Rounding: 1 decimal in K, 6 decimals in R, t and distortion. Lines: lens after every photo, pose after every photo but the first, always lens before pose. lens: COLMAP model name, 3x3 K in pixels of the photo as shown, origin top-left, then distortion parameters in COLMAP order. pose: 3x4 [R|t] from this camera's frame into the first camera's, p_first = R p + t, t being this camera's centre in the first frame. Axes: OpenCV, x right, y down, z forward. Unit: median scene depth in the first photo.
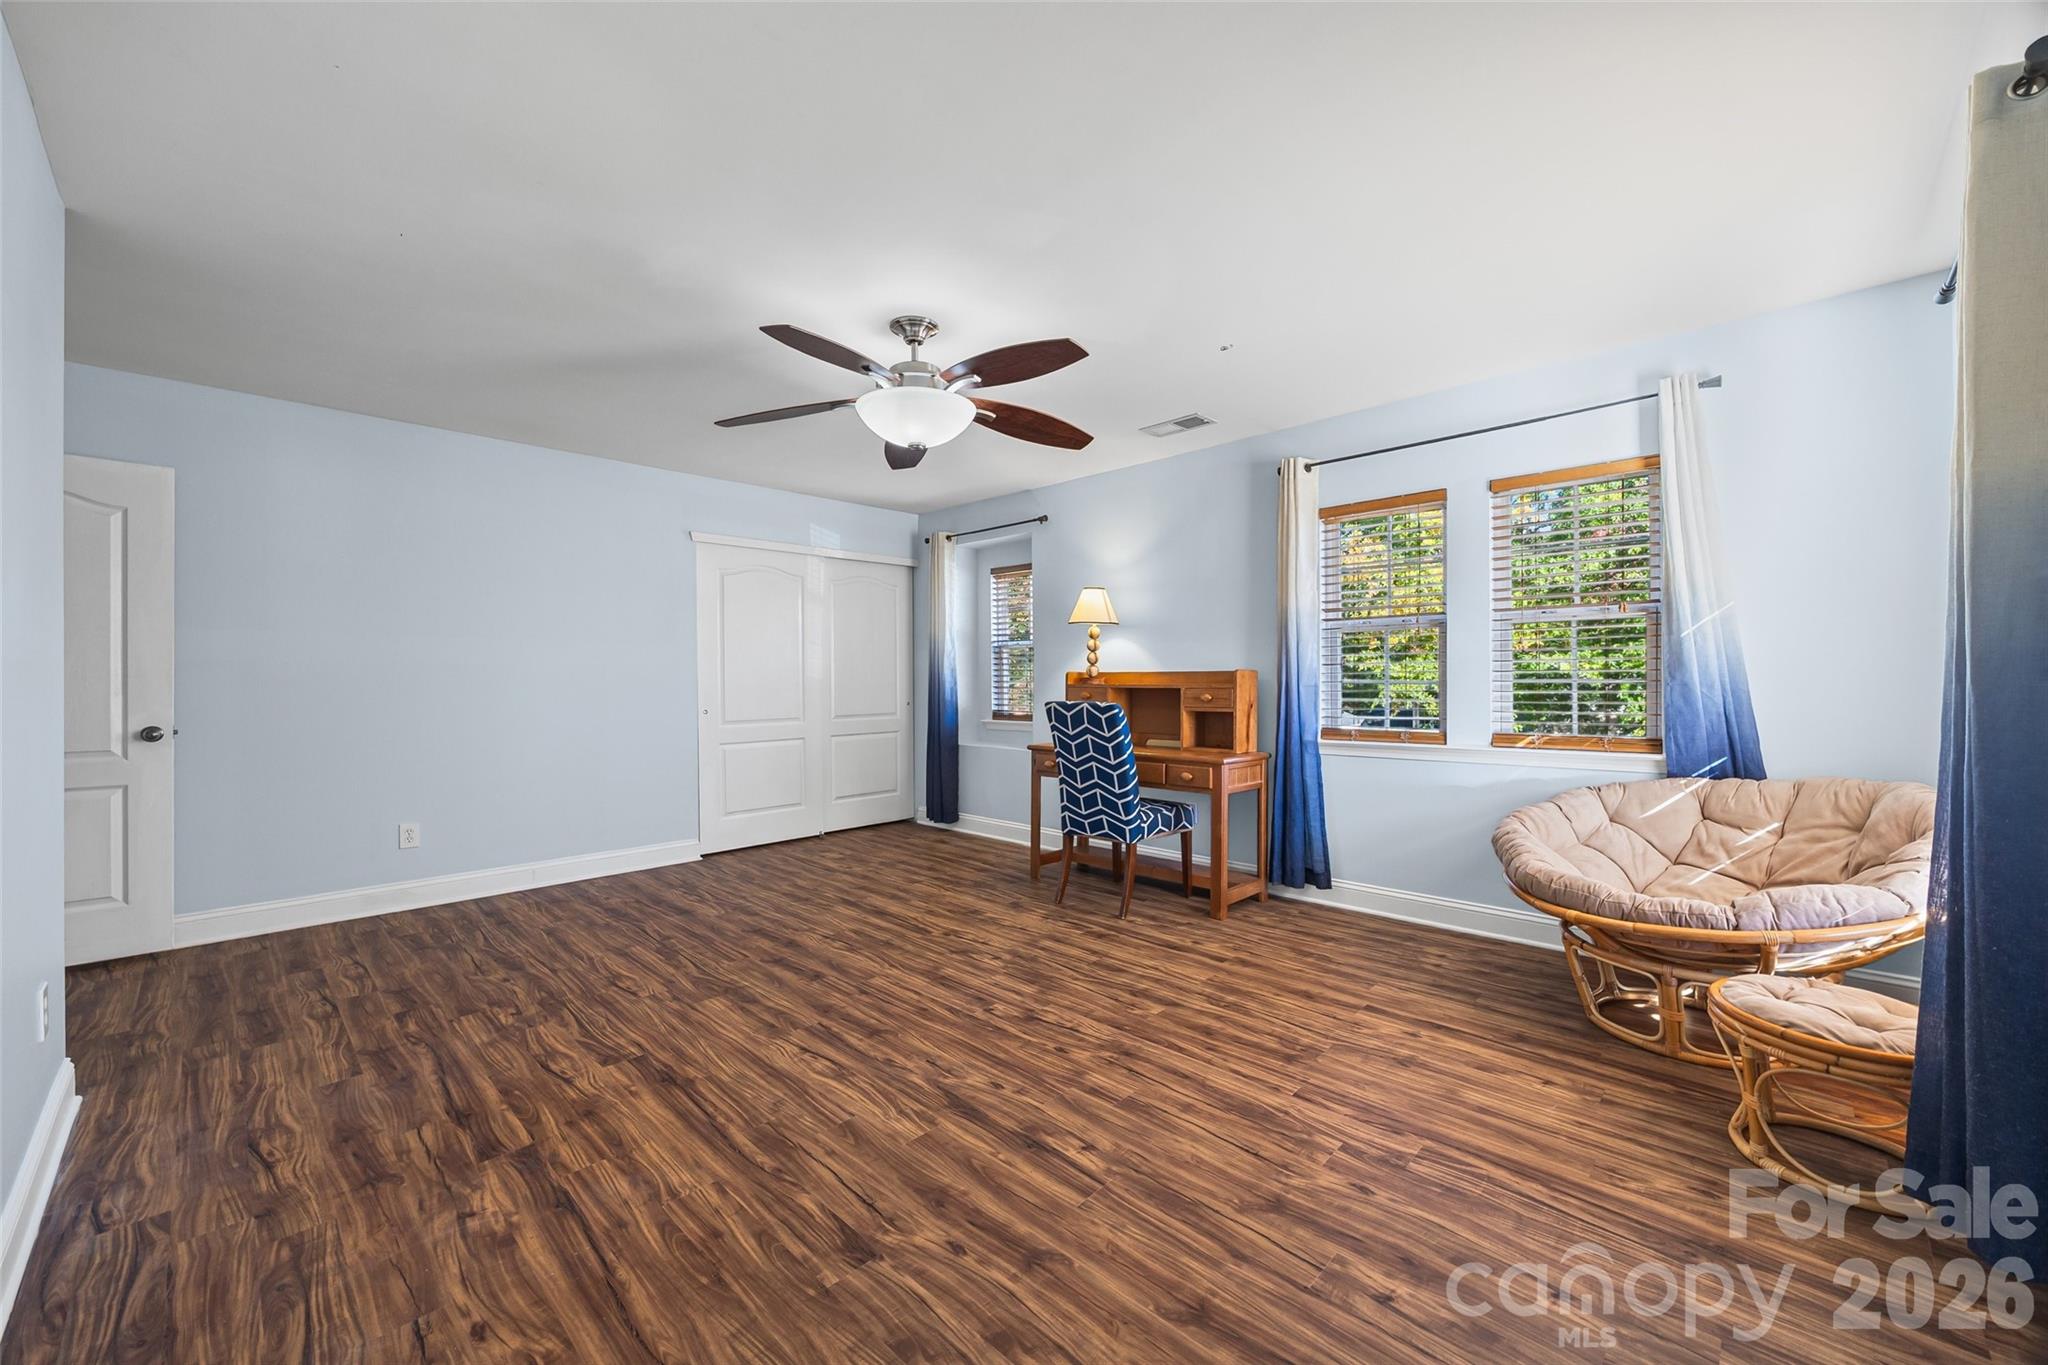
lens RADIAL K [[787.7, 0, 1014.2], [0, 787.7, 667.5], [0, 0, 1]] dist [-0.000420, -0.000306]
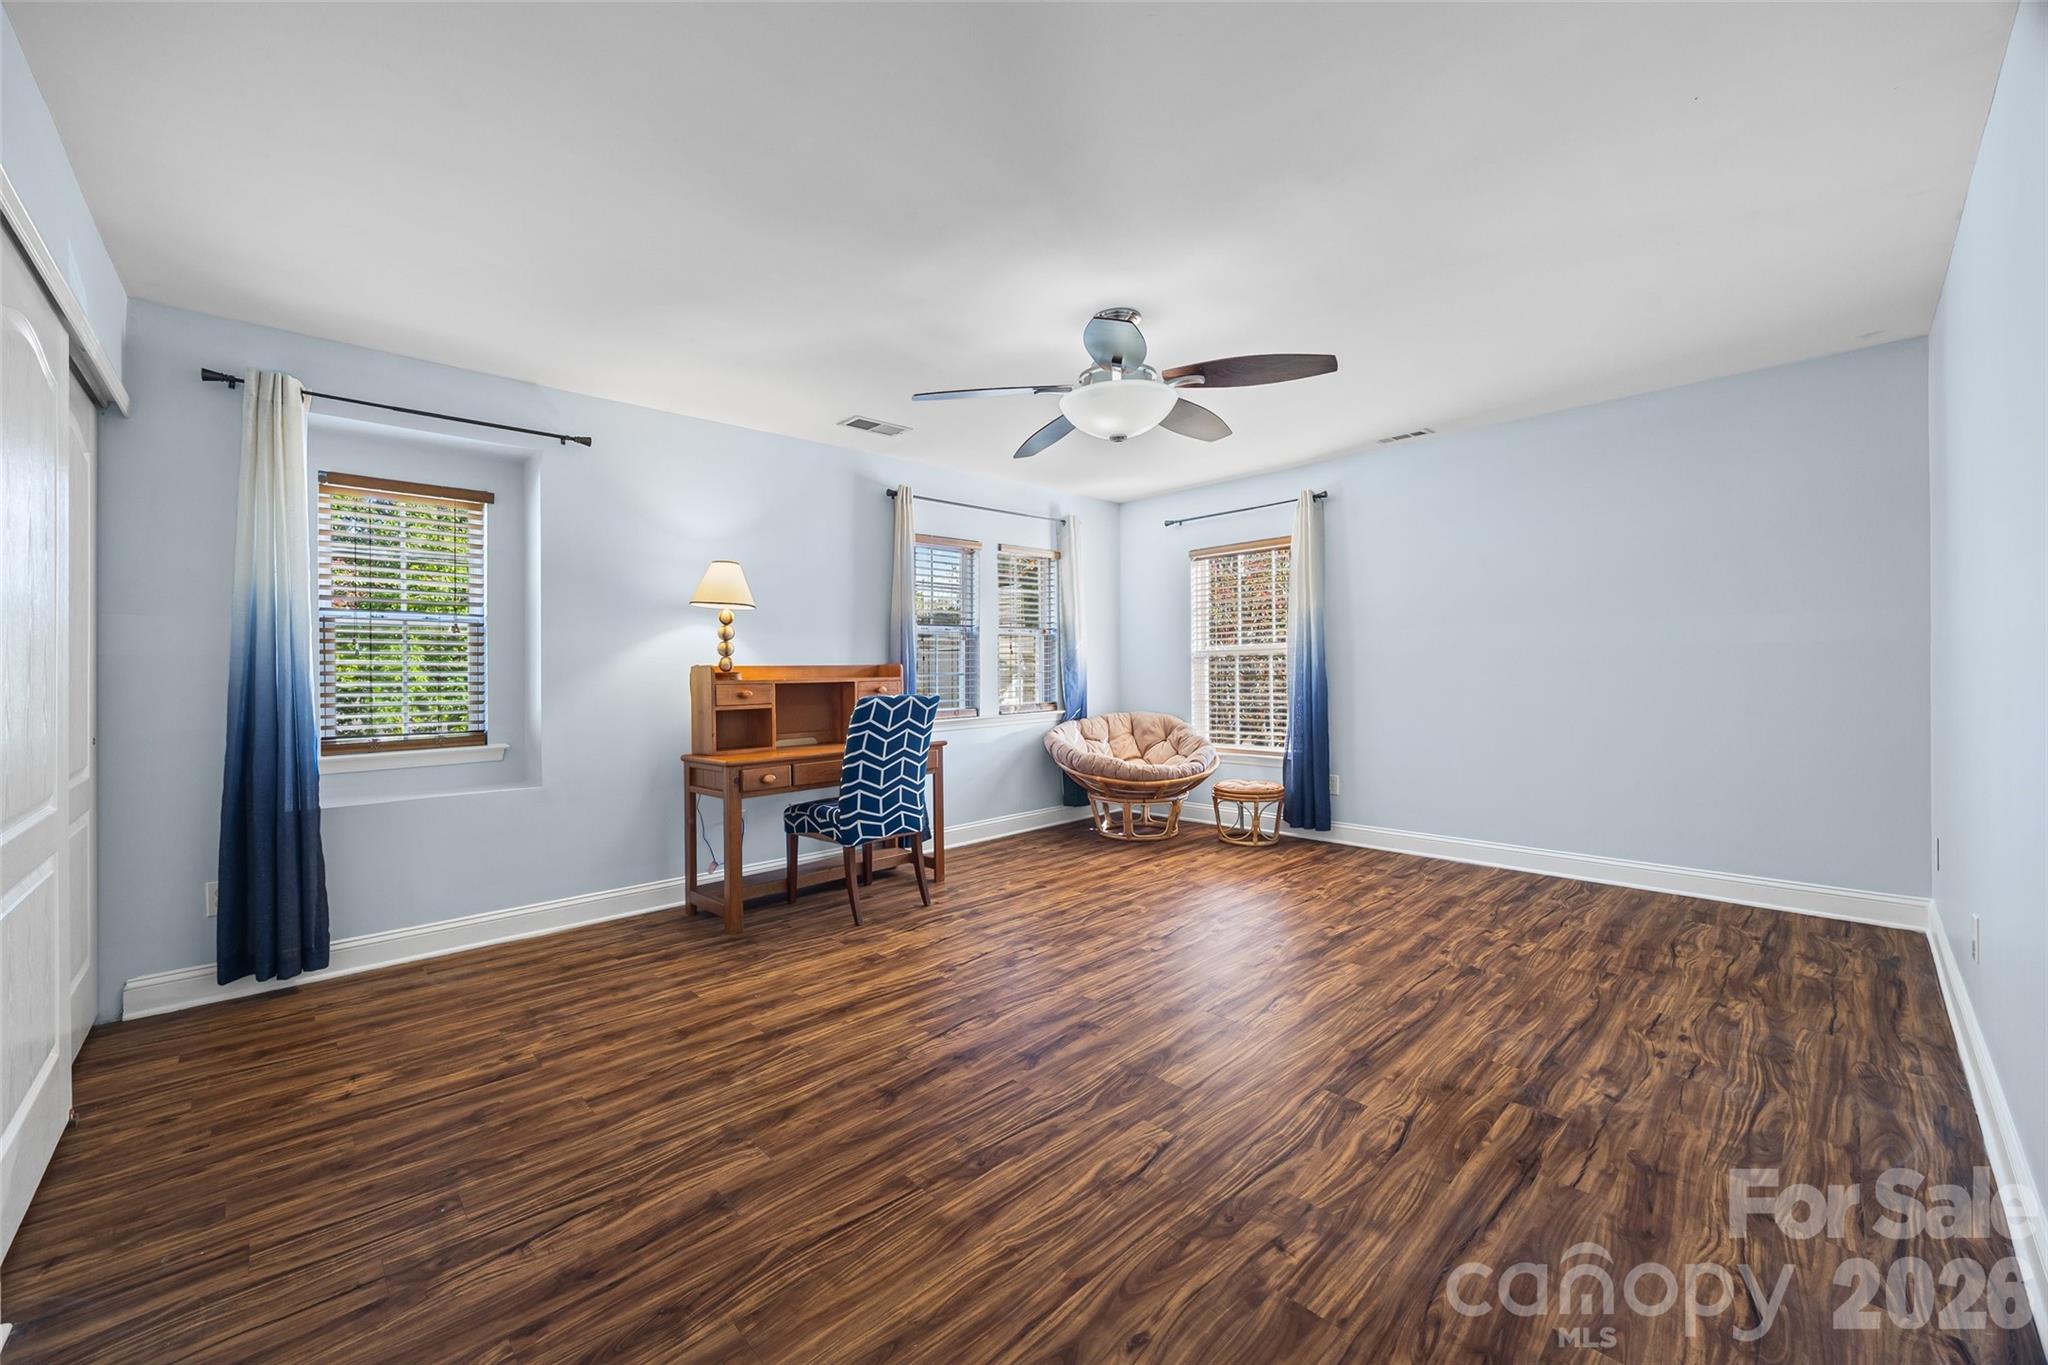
lens RADIAL K [[787.7, 0, 1014.5], [0, 787.7, 685.6], [0, 0, 1]] dist [-0.000420, -0.000306]
pose [[0.032309, -0.014245, 0.999376, -1.097250], [0.000166, 0.999898, 0.014247, 0.023939], [-0.999478, -0.000294, 0.032308, 1.069676]]
